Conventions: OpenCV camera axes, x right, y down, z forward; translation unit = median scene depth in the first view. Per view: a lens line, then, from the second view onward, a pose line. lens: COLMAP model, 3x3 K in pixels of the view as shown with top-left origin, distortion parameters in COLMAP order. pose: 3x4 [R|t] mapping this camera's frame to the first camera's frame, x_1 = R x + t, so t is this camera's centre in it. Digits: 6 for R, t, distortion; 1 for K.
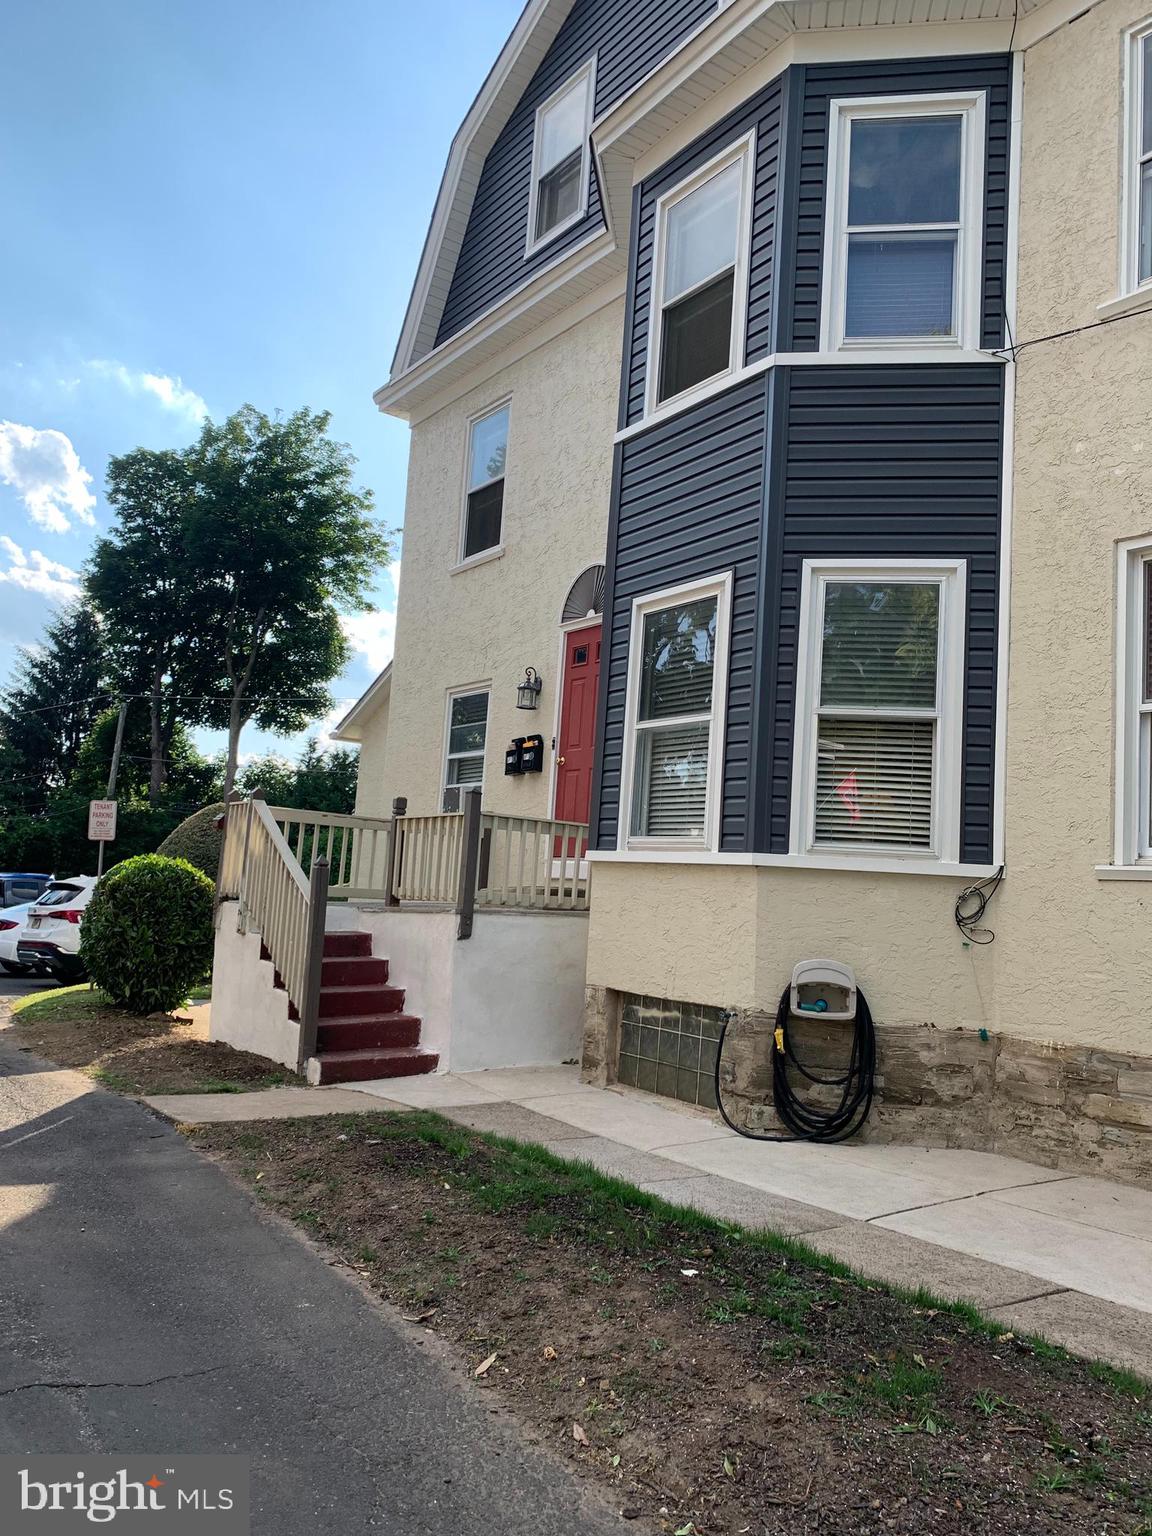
lens RADIAL K [[1184.8, 0, 536.1], [0, 1184.8, 761.1], [0, 0, 1]] dist [0.046825, -0.064104]
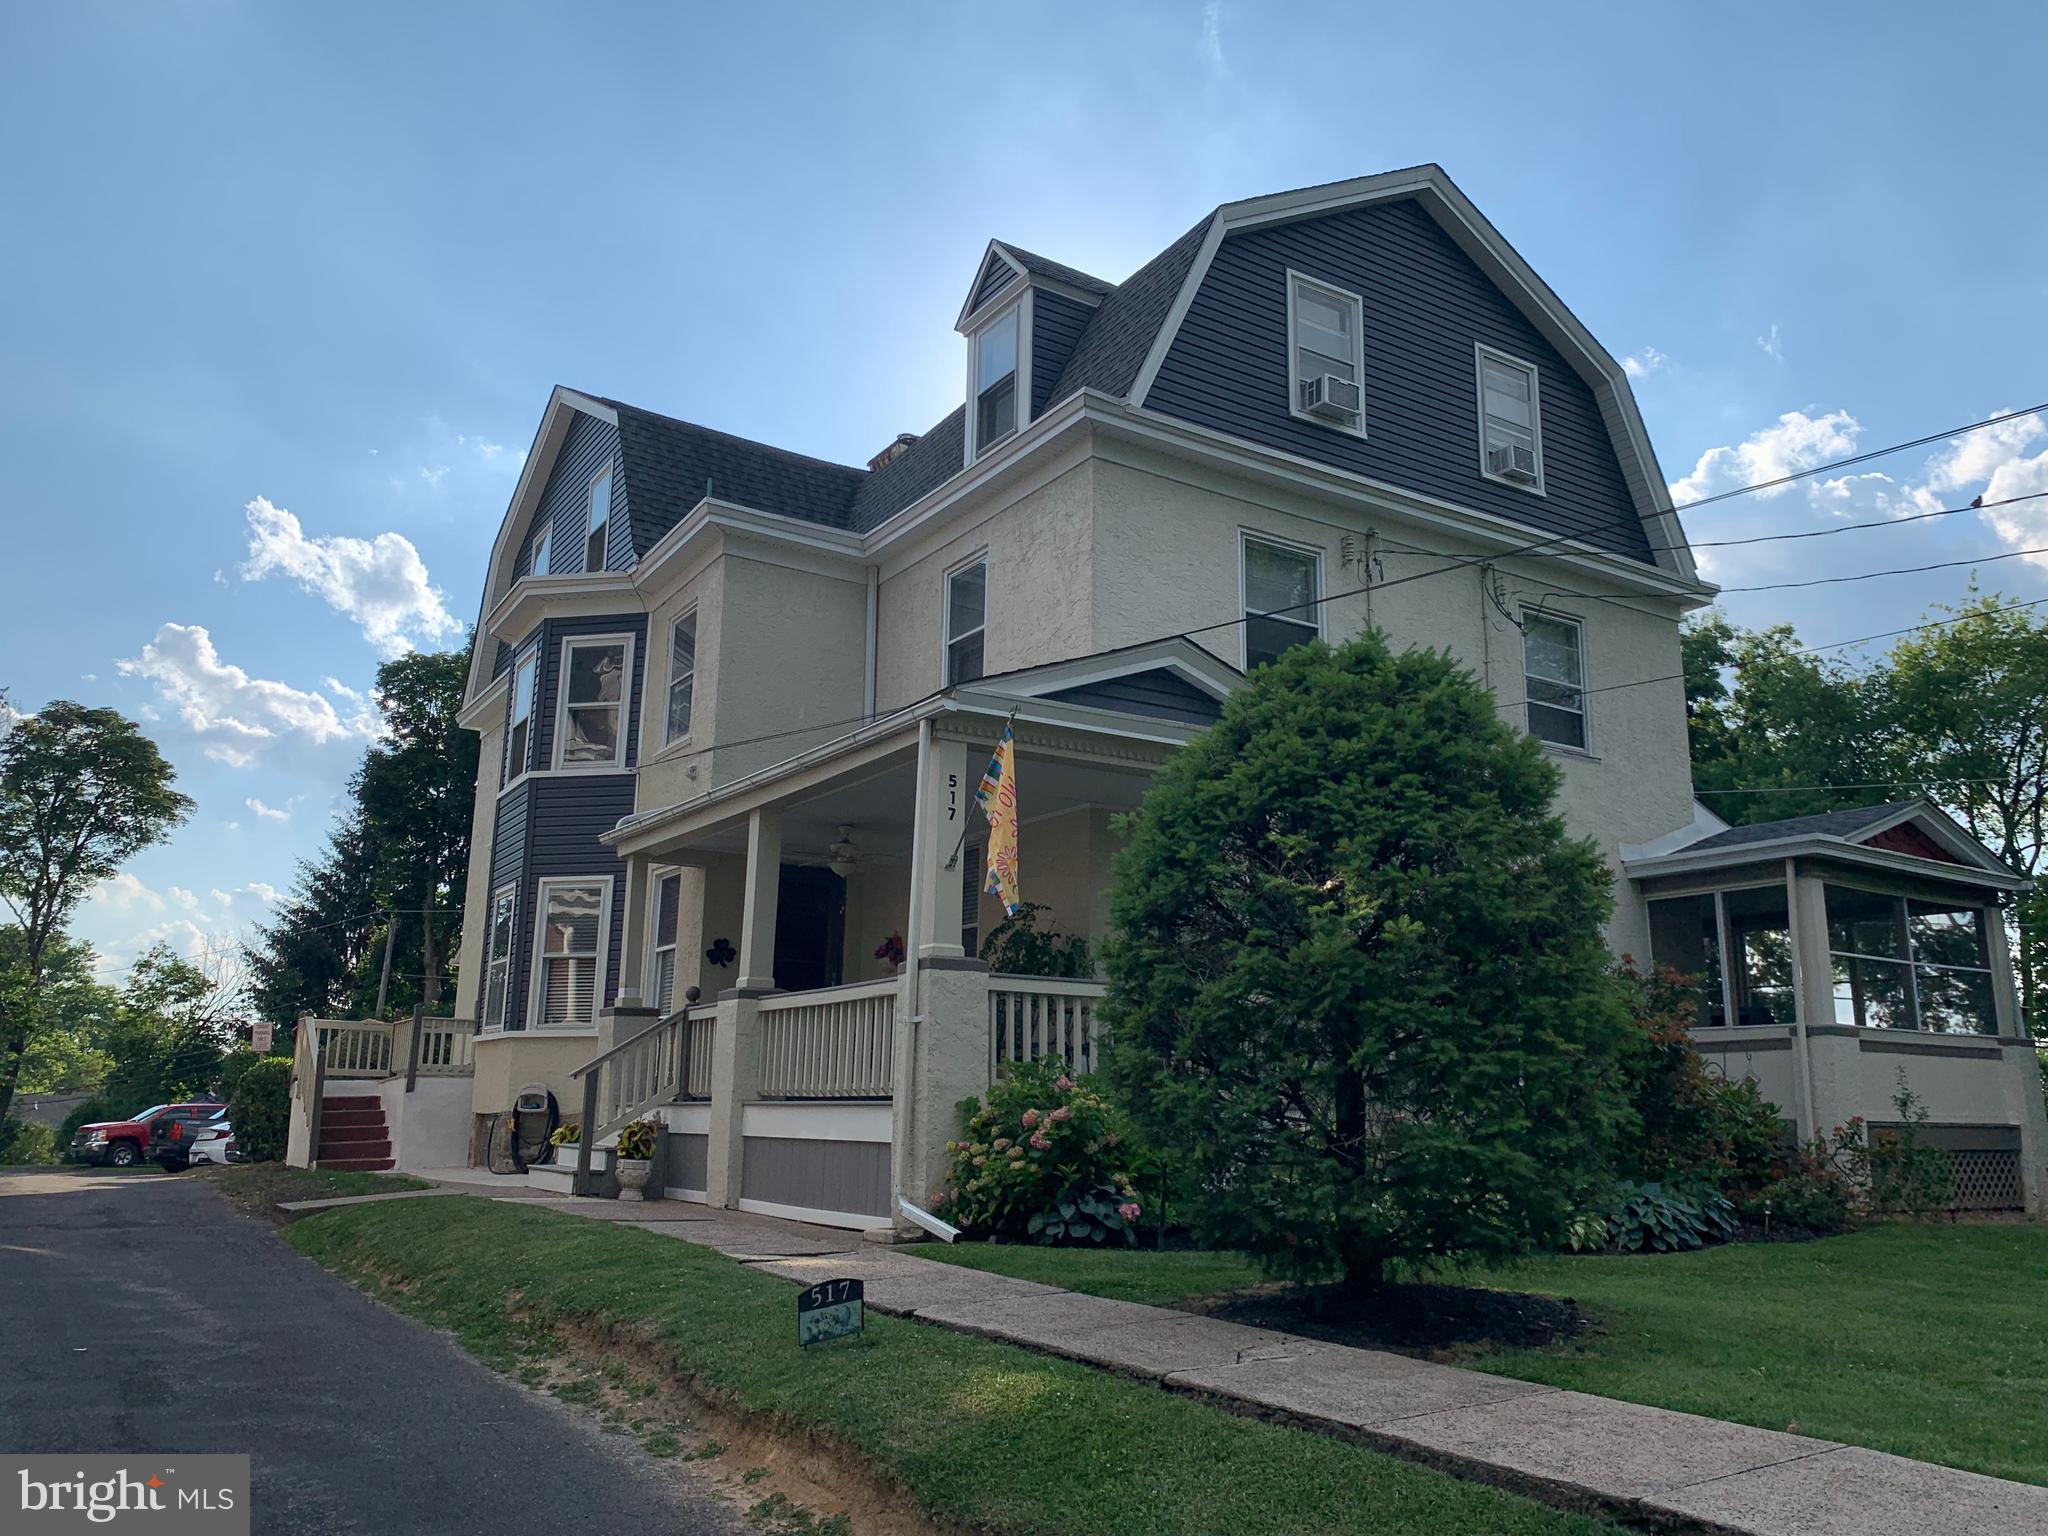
lens RADIAL K [[1579.7, 0, 1015.6], [0, 1579.7, 777.0], [0, 0, 1]] dist [0.046825, -0.064104]
pose [[0.998472, -0.052748, -0.016476, 0.188034], [0.050756, 0.993277, -0.104042, -0.004054], [0.021853, 0.103047, 0.994436, -0.282814]]
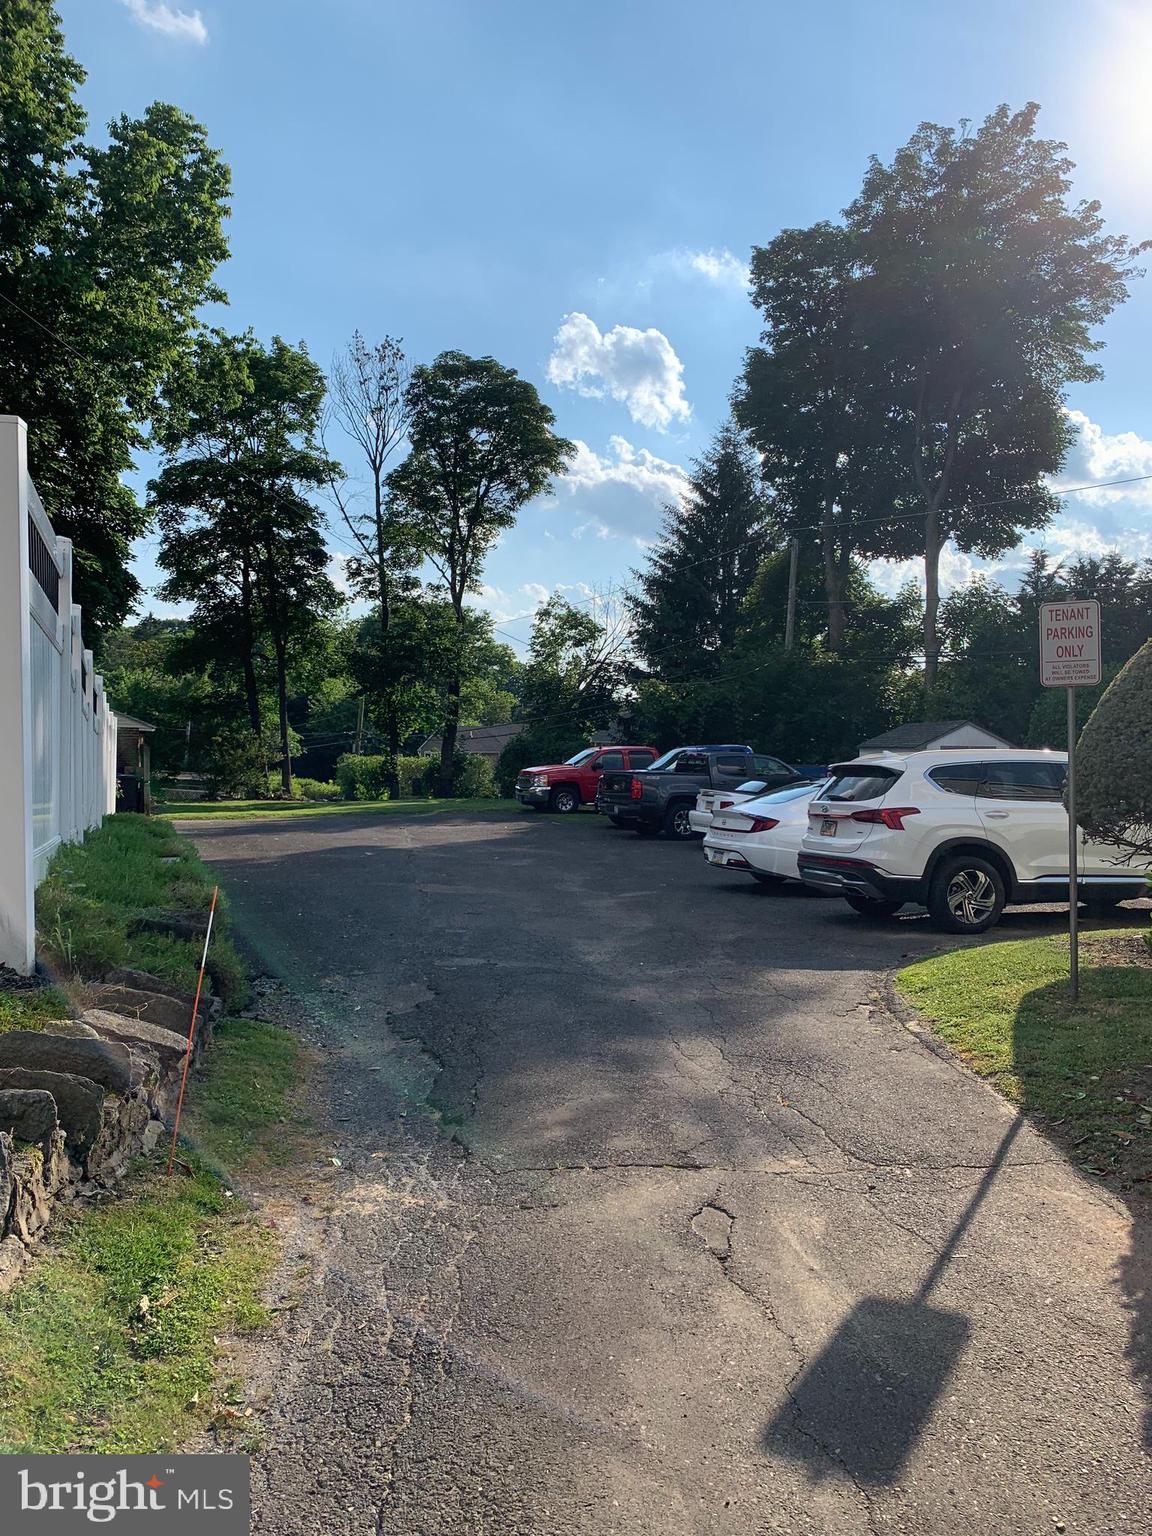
lens RADIAL K [[1184.8, 0, 571.6], [0, 1184.8, 775.6], [0, 0, 1]] dist [0.046825, -0.064104]
pose [[0.885302, -0.039776, -0.463311, -0.099673], [0.101488, 0.988844, 0.109032, 0.009344], [0.453806, -0.143547, 0.879463, 0.153005]]
